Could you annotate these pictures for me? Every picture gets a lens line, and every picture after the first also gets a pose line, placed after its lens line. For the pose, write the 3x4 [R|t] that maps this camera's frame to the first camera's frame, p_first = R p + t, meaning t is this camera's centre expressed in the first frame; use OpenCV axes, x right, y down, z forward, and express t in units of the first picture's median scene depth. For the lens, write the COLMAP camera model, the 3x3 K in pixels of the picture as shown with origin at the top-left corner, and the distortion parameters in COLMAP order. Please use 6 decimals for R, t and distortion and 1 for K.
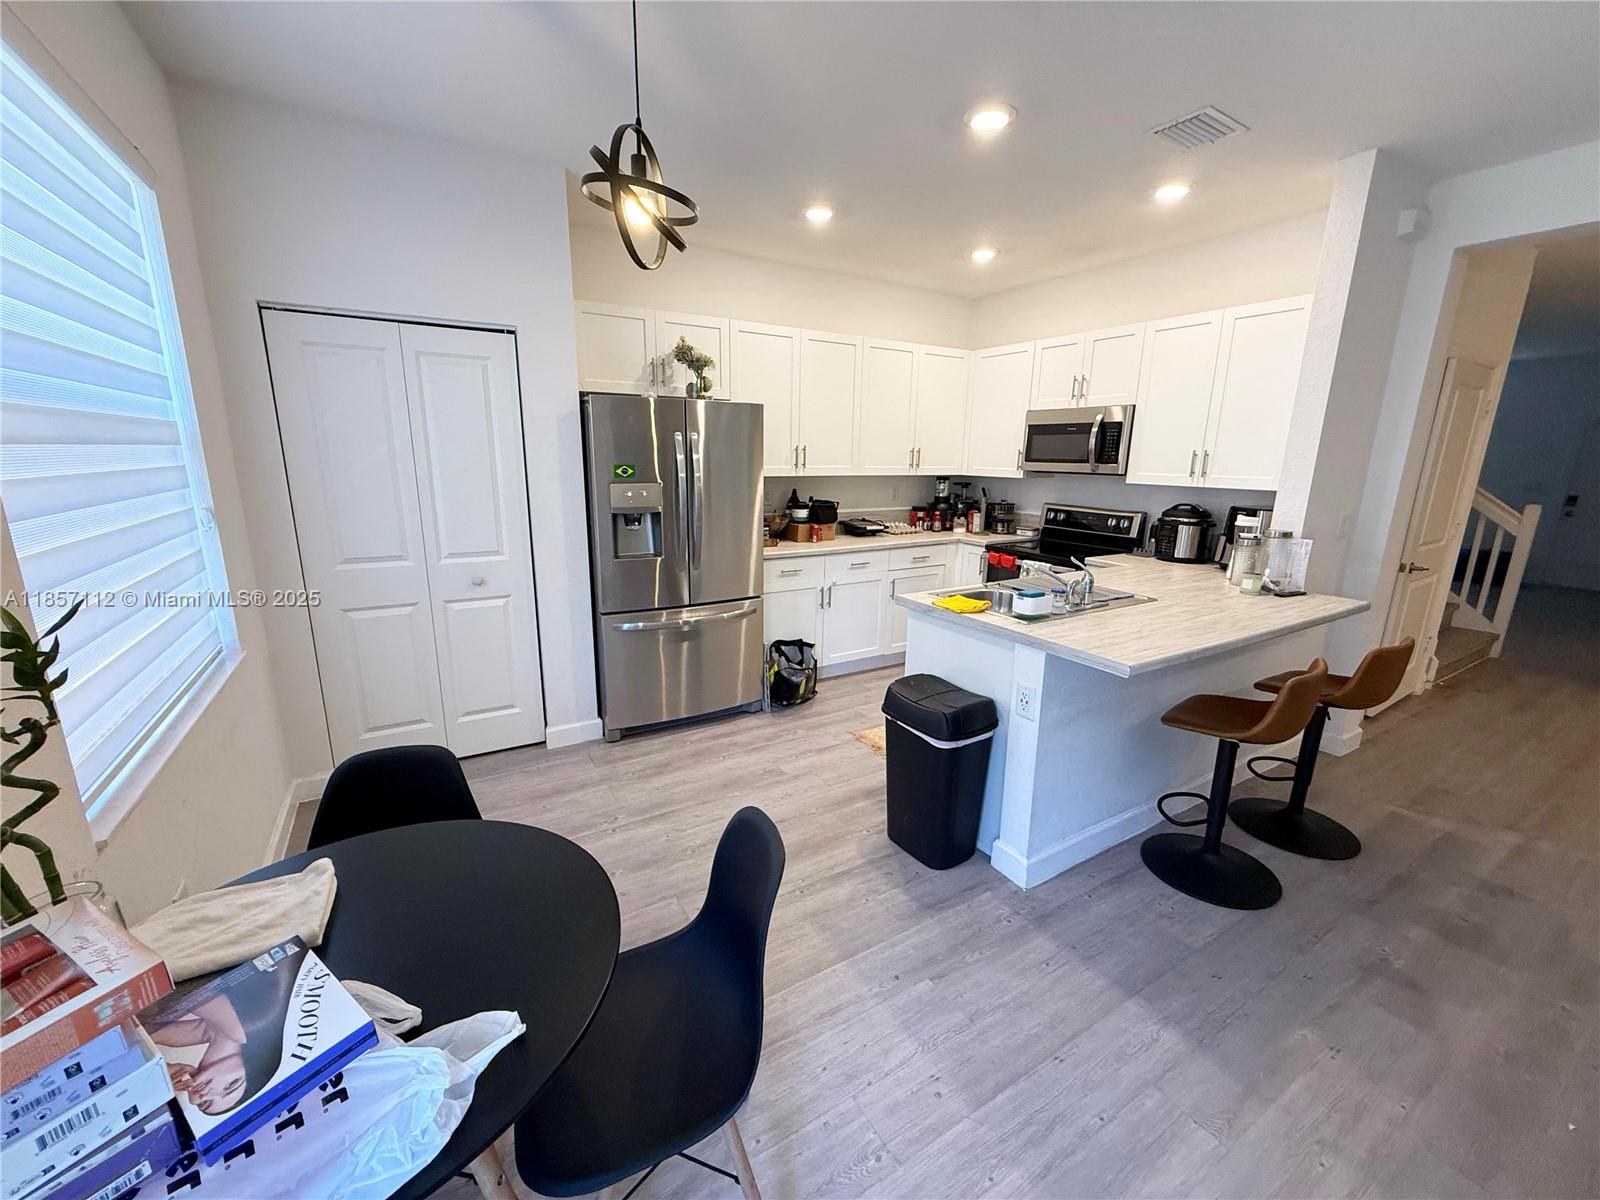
lens RADIAL K [[634.4, 0, 800.0], [0, 634.4, 600.0], [0, 0, 1]] dist [0.000194, -0.000070]
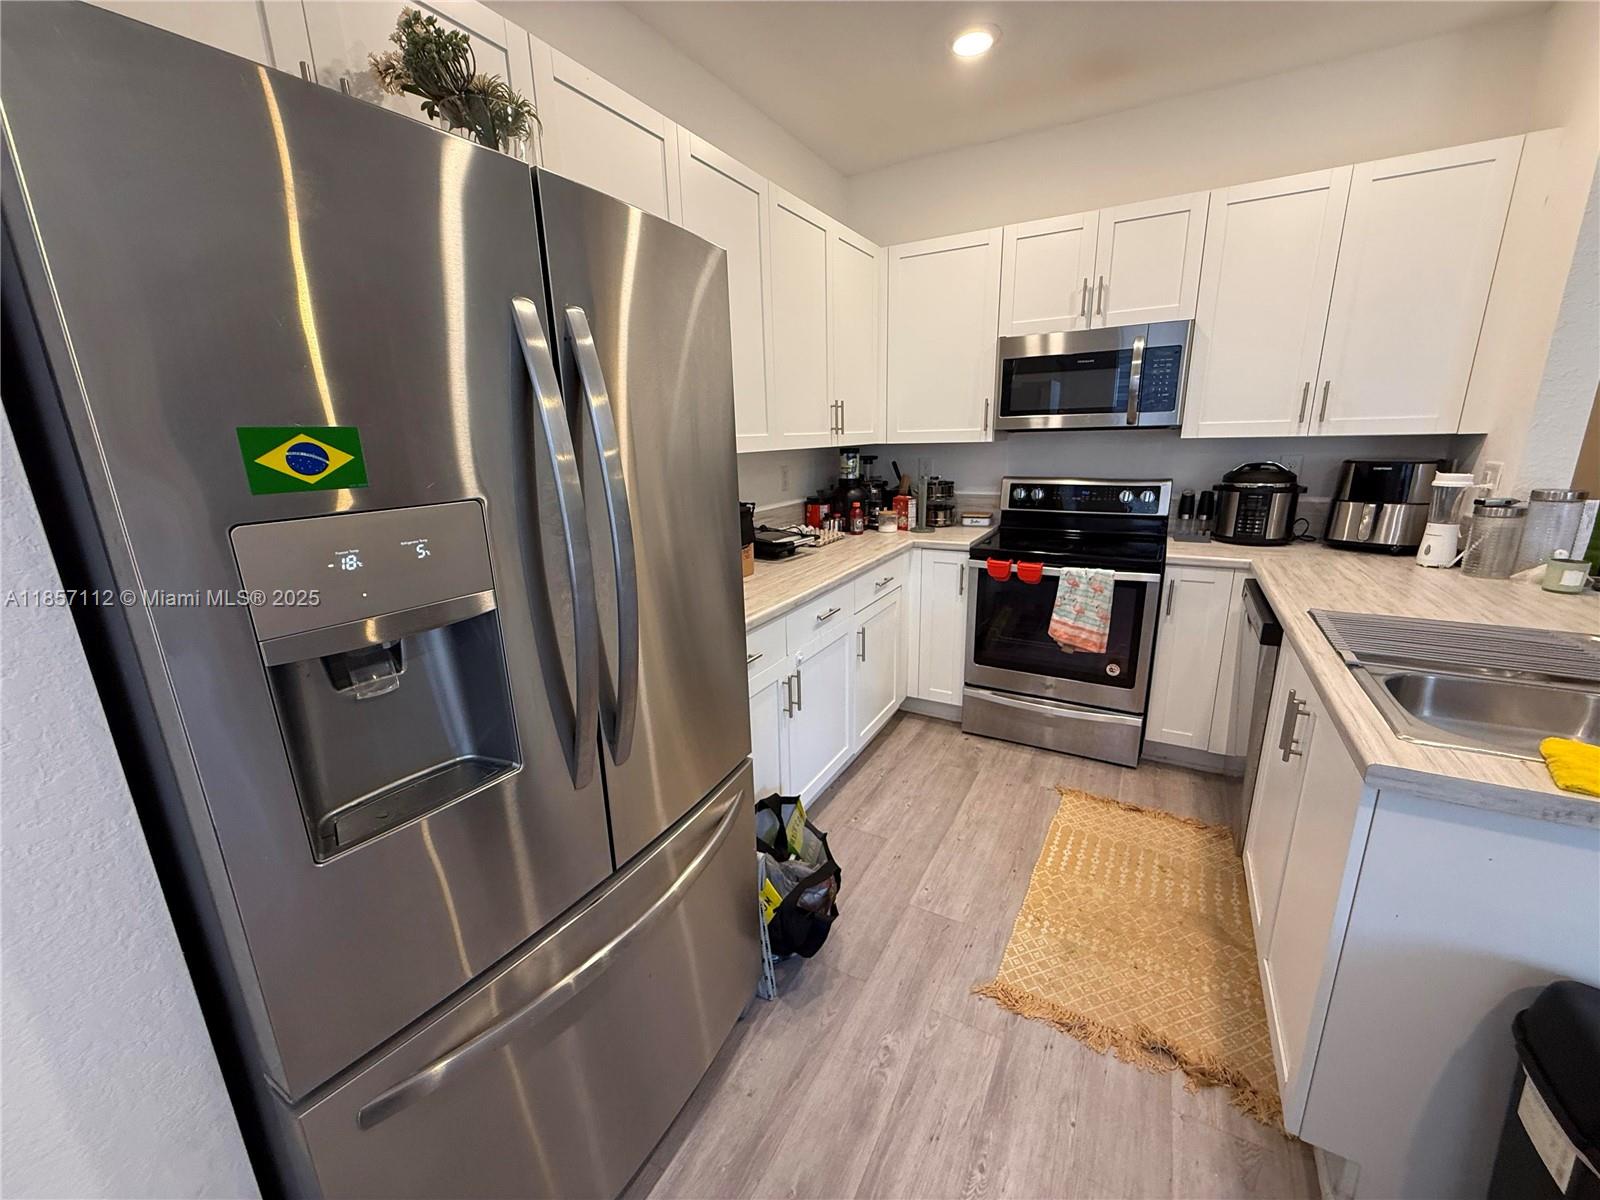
lens RADIAL K [[634.4, 0, 800.0], [0, 634.4, 600.0], [0, 0, 1]] dist [0.000194, -0.000070]
pose [[0.872586, -0.161226, 0.461085, -0.171508], [0.149519, 0.986807, 0.062095, -0.105816], [-0.465013, 0.014758, 0.885181, 0.536054]]
